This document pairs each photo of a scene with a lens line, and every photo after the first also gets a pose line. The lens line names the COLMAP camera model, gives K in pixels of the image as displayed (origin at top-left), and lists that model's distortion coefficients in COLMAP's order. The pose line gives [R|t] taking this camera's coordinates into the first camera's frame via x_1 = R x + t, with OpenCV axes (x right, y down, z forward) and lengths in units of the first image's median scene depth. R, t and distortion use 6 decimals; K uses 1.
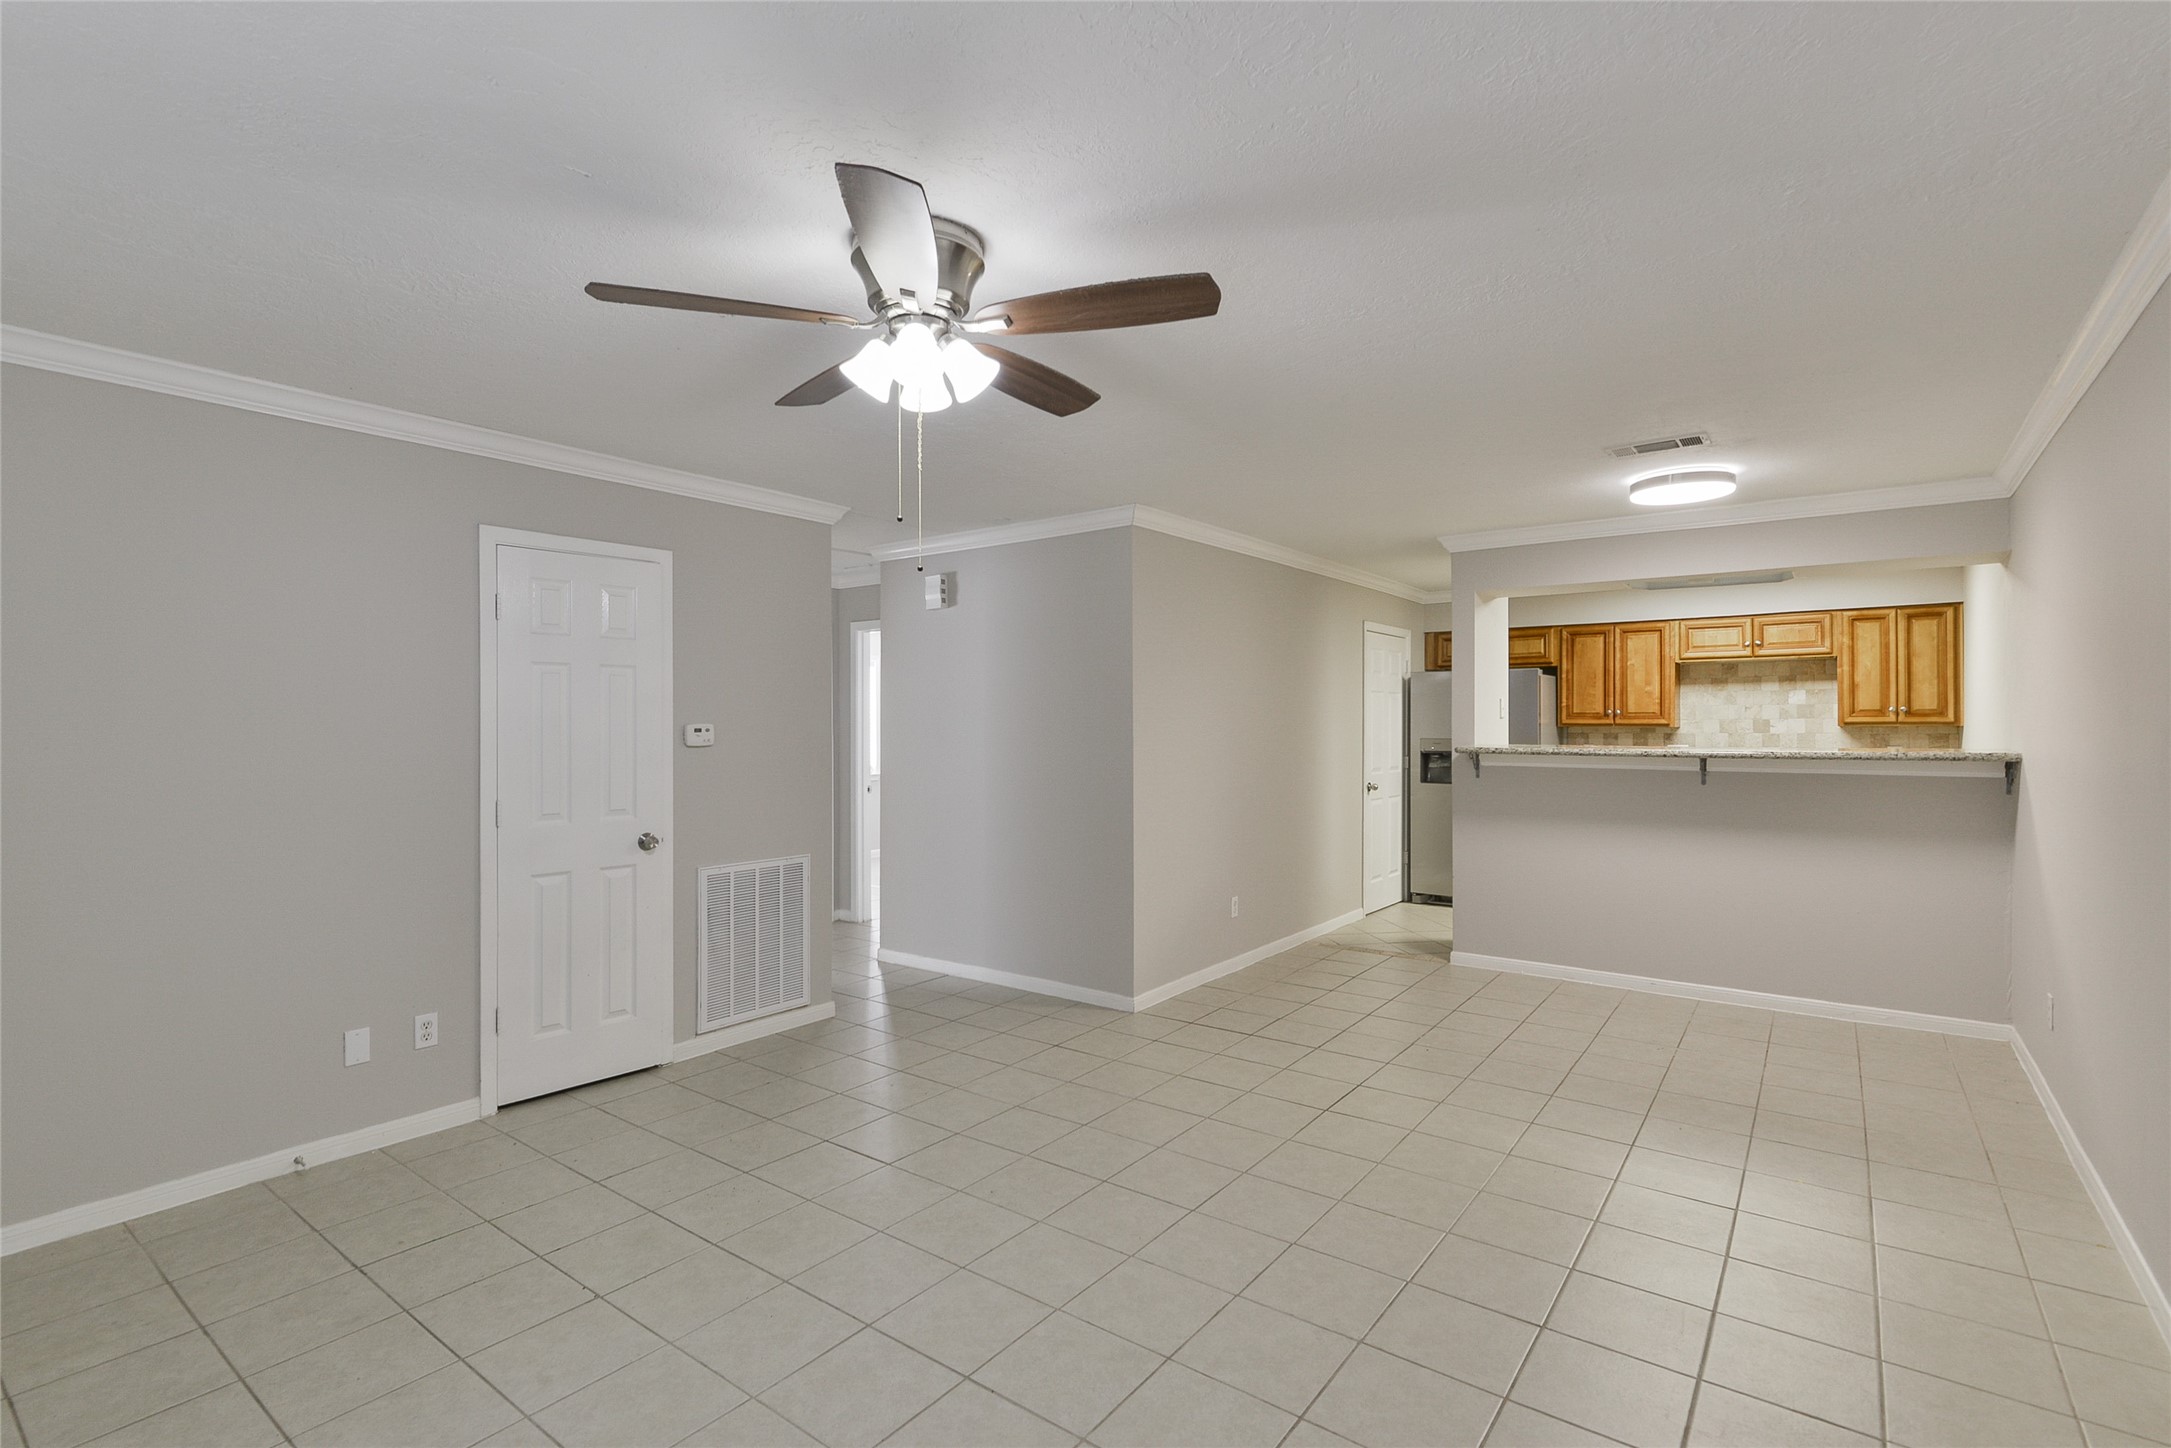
lens RADIAL K [[1009.2, 0, 1085.5], [0, 1009.2, 724.0], [0, 0, 1]] dist [0.000748, -0.000676]
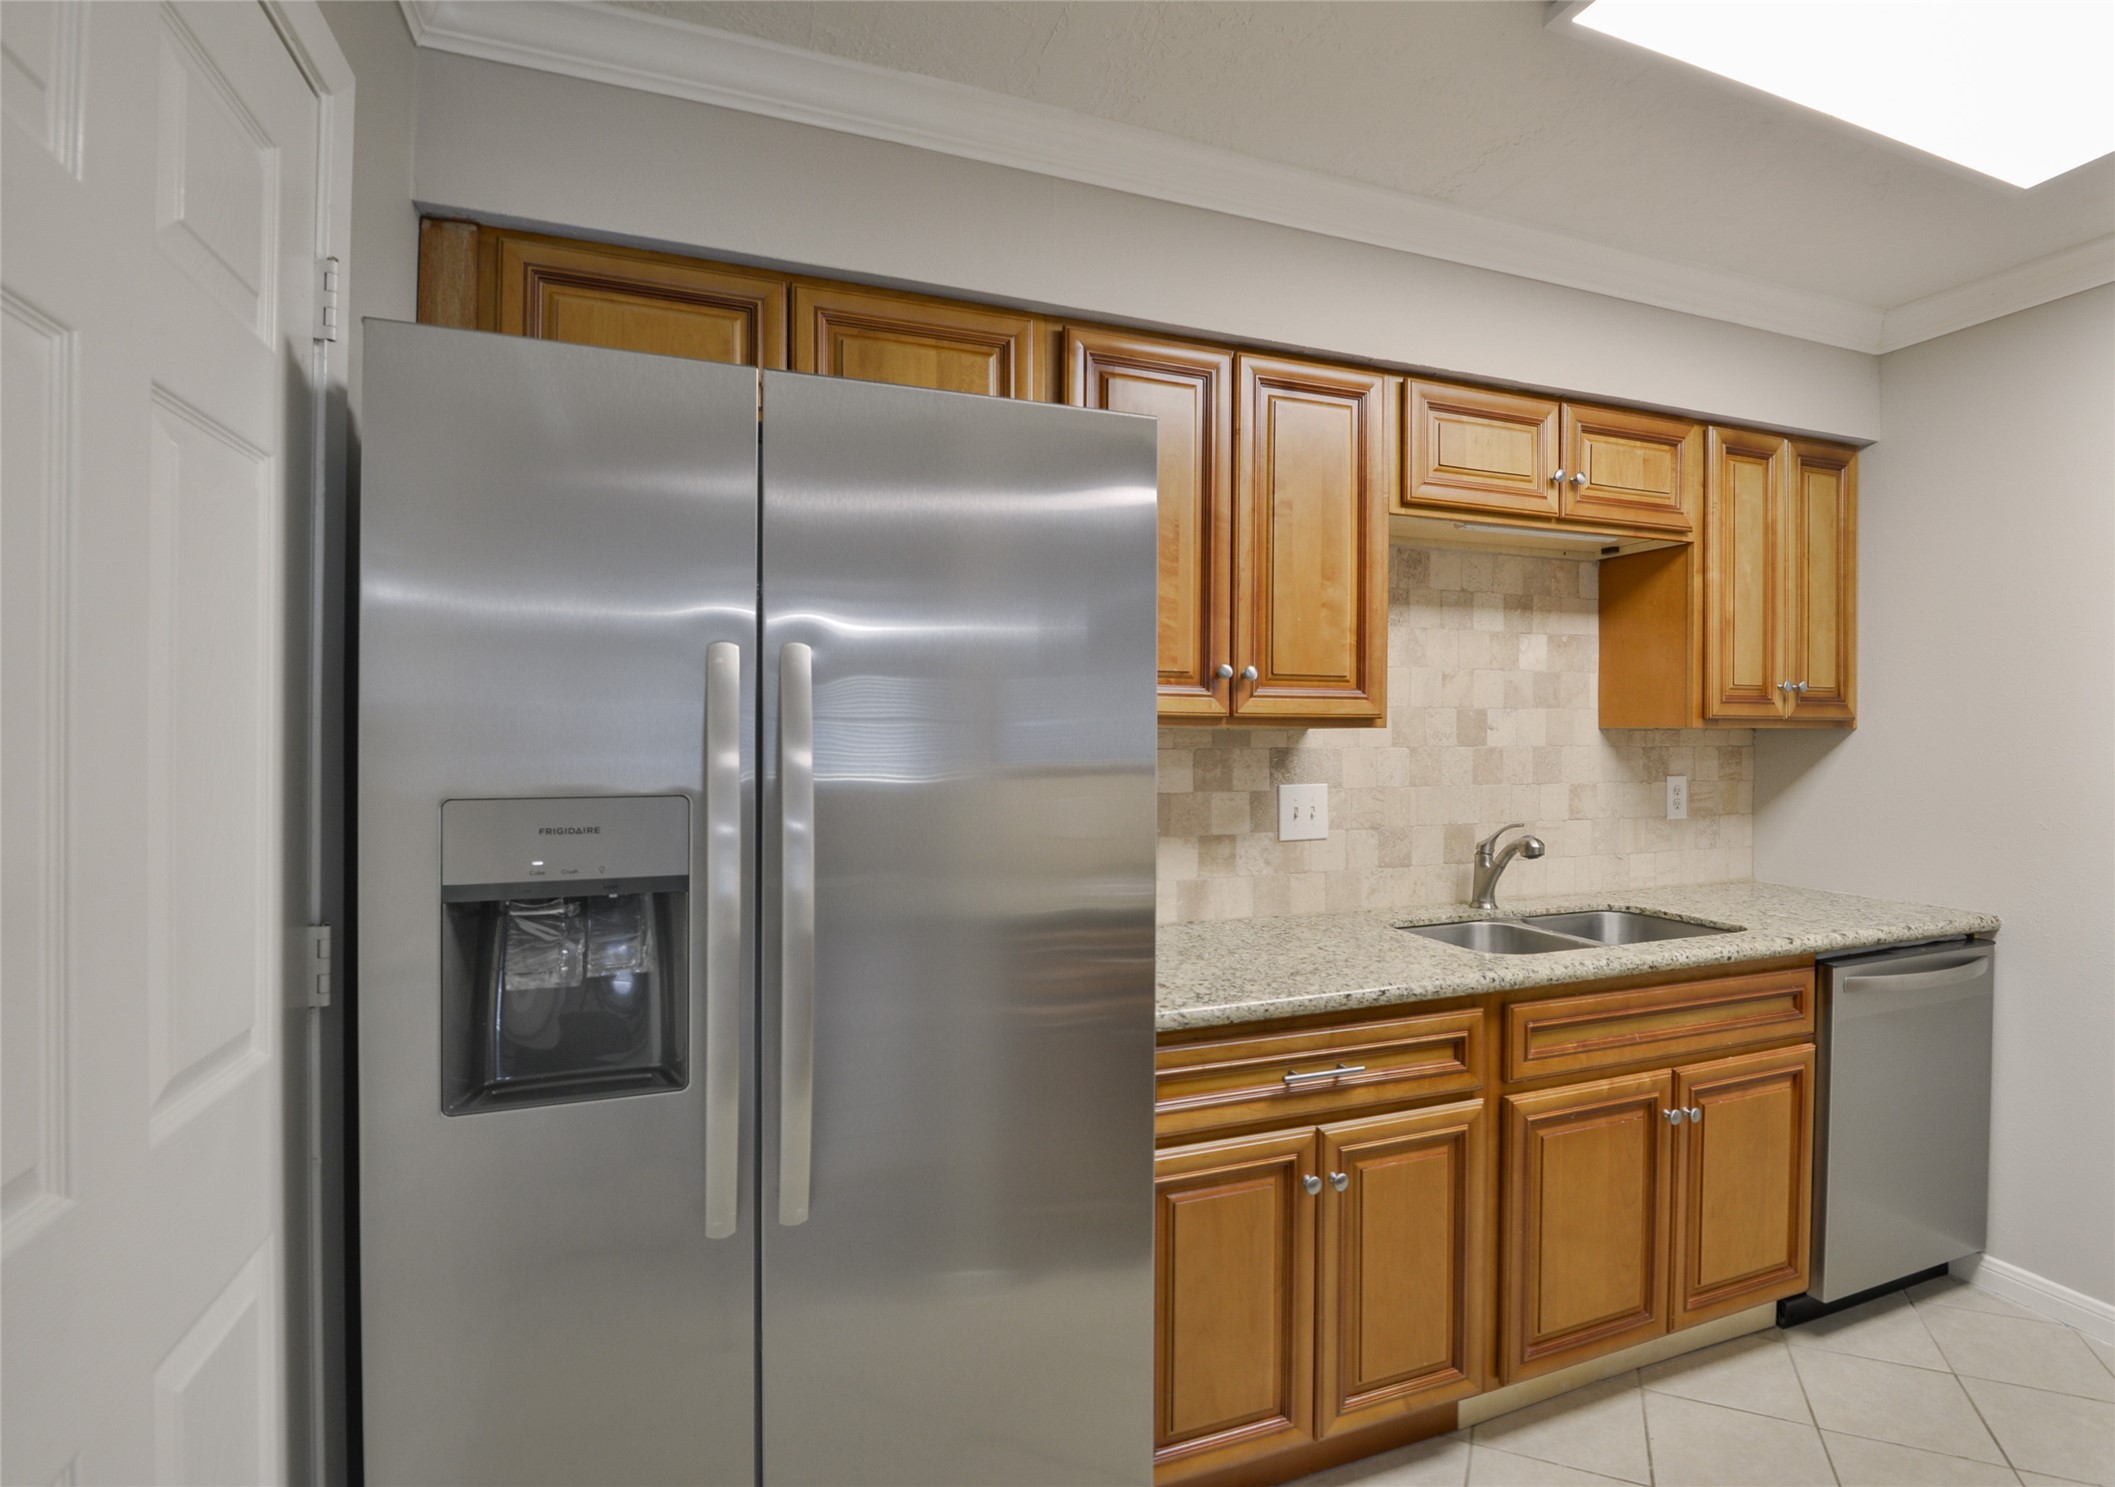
lens RADIAL K [[974.6, 0, 1057.5], [0, 974.6, 743.5], [0, 0, 1]] dist [-0.001601, -0.000337]
pose [[0.551368, -0.006999, 0.834233, 0.286129], [-0.008224, 0.999871, 0.013824, 0.004214], [-0.834221, -0.014482, 0.551239, 0.920058]]
